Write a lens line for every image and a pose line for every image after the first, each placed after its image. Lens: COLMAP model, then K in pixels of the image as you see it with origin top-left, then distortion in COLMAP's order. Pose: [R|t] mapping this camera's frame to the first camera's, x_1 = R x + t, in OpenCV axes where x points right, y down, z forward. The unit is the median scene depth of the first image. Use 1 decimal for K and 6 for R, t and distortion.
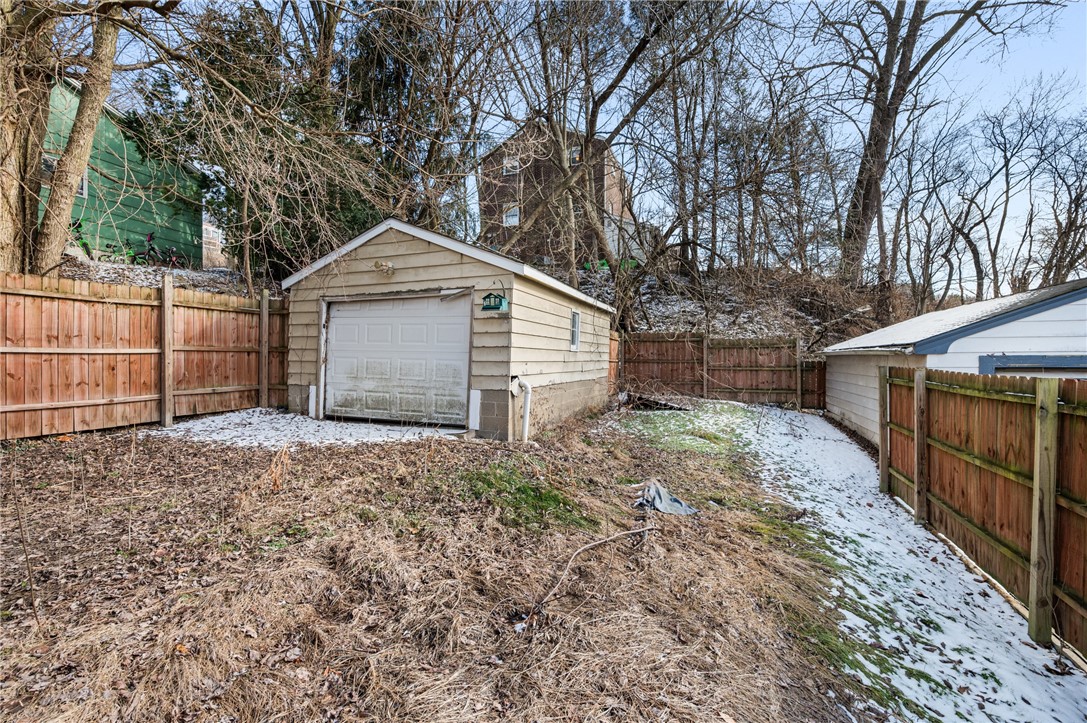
lens RADIAL K [[483.6, 0, 557.9], [0, 483.6, 356.0], [0, 0, 1]] dist [0.003958, -0.000181]
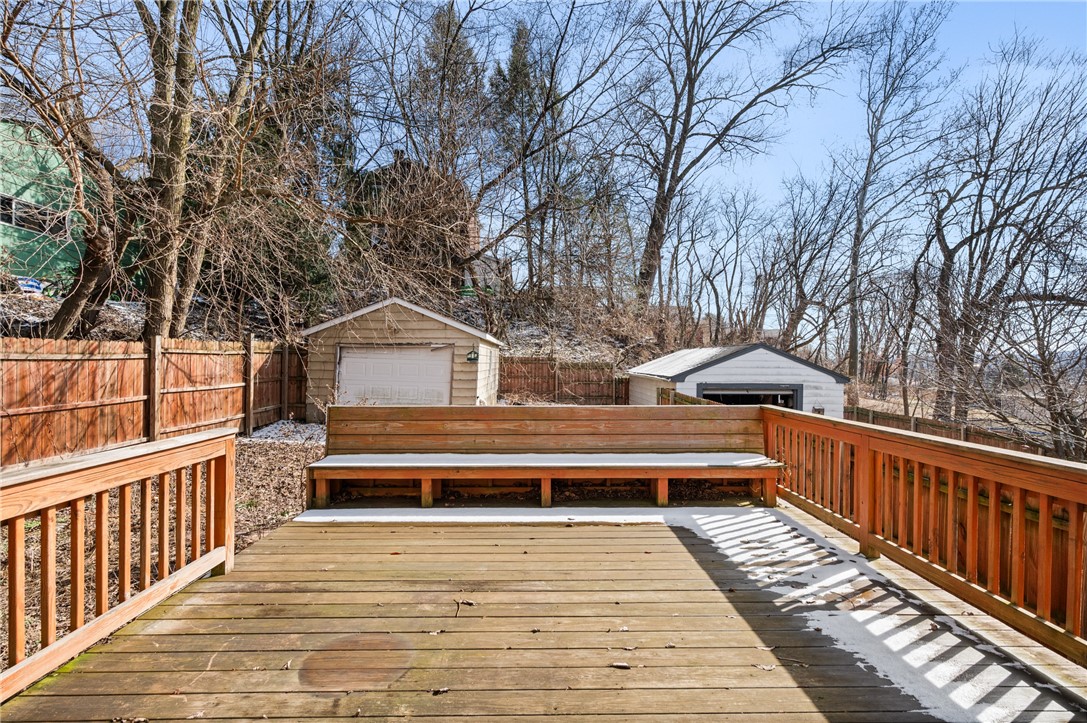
lens RADIAL K [[483.6, 0, 560.5], [0, 483.6, 352.0], [0, 0, 1]] dist [0.003958, -0.000181]
pose [[0.926943, 0.017931, 0.374773, -0.463500], [-0.015405, 0.999834, -0.009735, -0.104168], [-0.374885, 0.003251, 0.927066, -0.711725]]
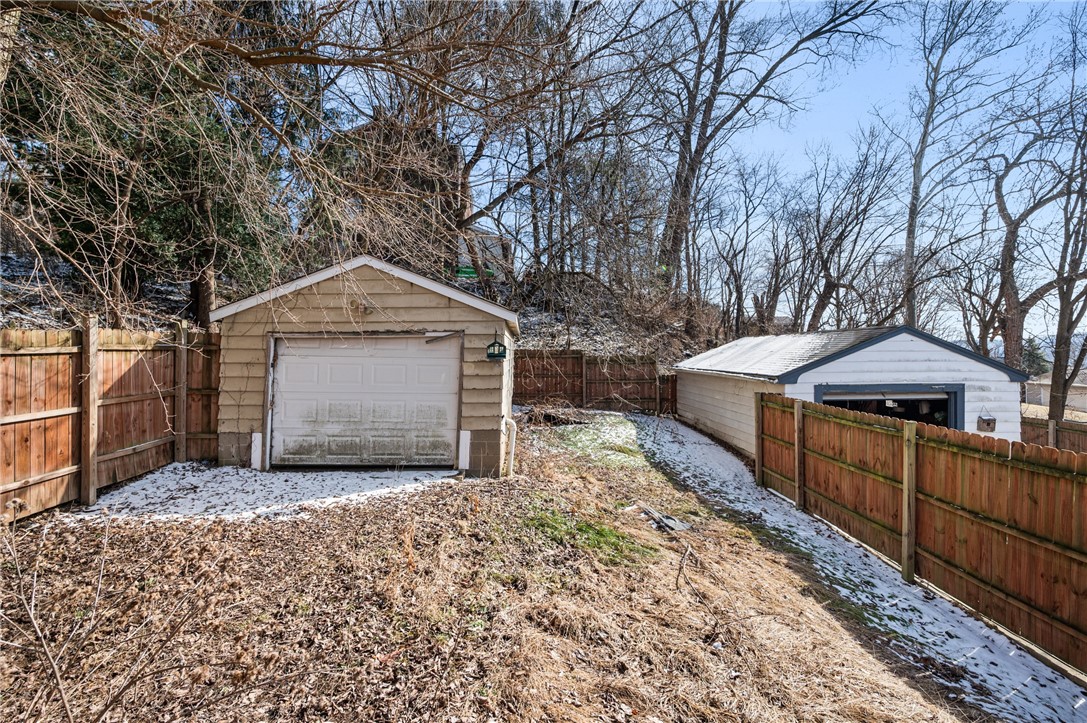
lens RADIAL K [[483.6, 0, 558.7], [0, 483.6, 344.8], [0, 0, 1]] dist [0.003958, -0.000181]
pose [[0.920568, 0.004173, 0.390559, -0.391740], [-0.001586, 0.999975, -0.006946, -0.106960], [-0.390578, 0.005775, 0.920552, -0.034228]]
